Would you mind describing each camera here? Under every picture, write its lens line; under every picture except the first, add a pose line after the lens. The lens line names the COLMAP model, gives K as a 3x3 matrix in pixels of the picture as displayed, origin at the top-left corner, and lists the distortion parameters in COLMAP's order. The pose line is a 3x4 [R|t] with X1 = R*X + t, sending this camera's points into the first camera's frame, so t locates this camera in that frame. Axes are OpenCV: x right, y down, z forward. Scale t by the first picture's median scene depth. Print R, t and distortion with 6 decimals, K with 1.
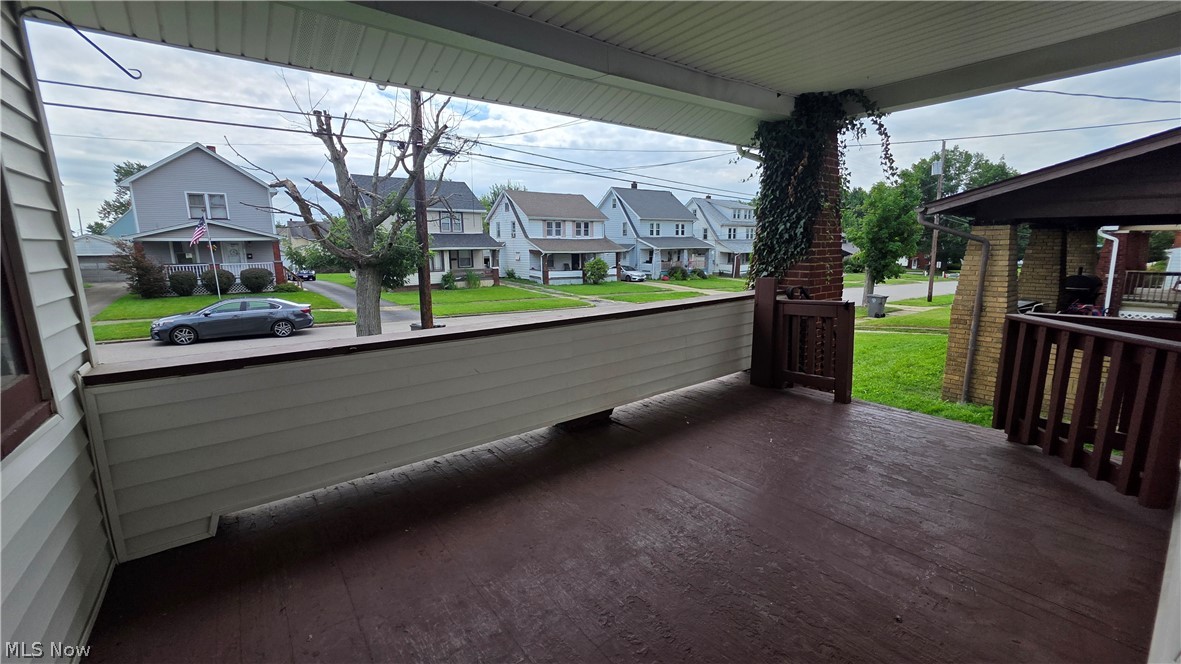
lens RADIAL K [[469.5, 0, 586.3], [0, 469.5, 332.0], [0, 0, 1]] dist [-0.001008, -0.000143]
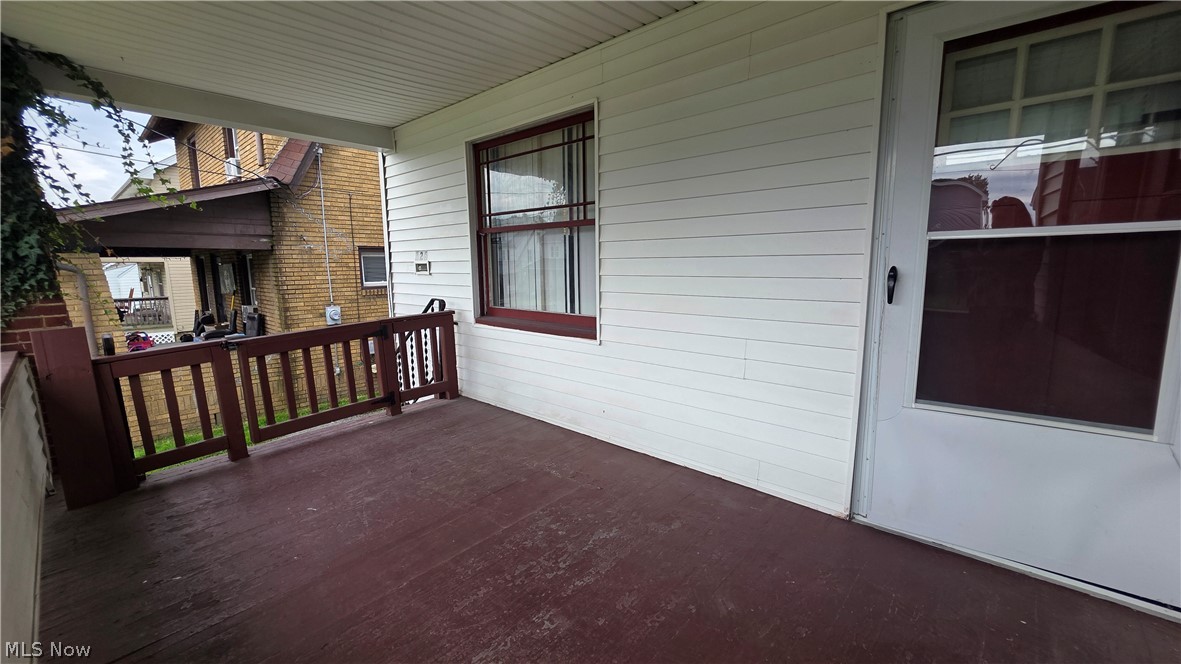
lens RADIAL K [[453.6, 0, 587.3], [0, 453.6, 322.3], [0, 0, 1]] dist [-0.000696, -0.000087]
pose [[-0.212834, -0.116162, 0.970159, -0.306360], [0.199663, 0.966786, 0.159560, -0.079059], [-0.956471, 0.227665, -0.182572, 0.452826]]
